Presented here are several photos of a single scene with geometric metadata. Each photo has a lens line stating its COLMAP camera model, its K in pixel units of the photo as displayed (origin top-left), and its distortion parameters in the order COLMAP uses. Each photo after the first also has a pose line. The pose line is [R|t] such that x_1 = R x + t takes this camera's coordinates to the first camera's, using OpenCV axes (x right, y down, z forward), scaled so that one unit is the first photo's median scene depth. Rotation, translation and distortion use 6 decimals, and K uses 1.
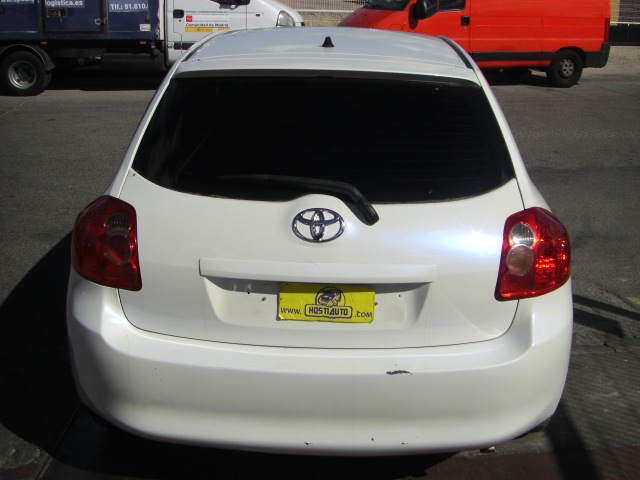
lens RADIAL K [[714.7, 0, 333.2], [0, 714.7, 204.5], [0, 0, 1]] dist [-0.174965, 0.132217]
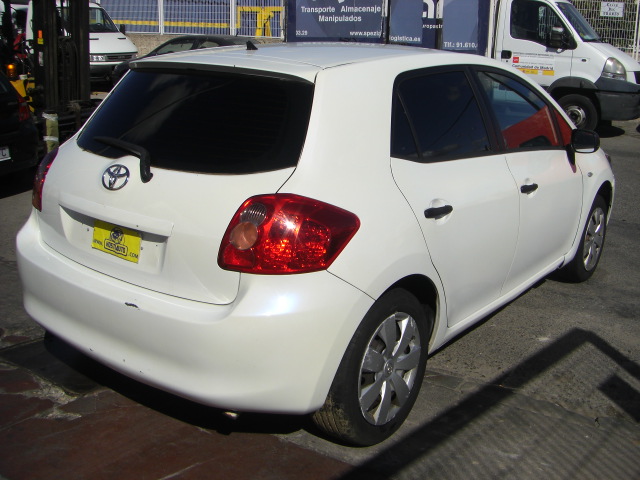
lens RADIAL K [[714.7, 0, 333.2], [0, 714.7, 204.5], [0, 0, 1]] dist [-0.174965, 0.132217]
pose [[0.817308, 0.139930, -0.558953, 0.899522], [-0.178553, 0.983819, -0.014791, 0.023598], [0.547838, 0.111892, 0.829068, 0.160064]]
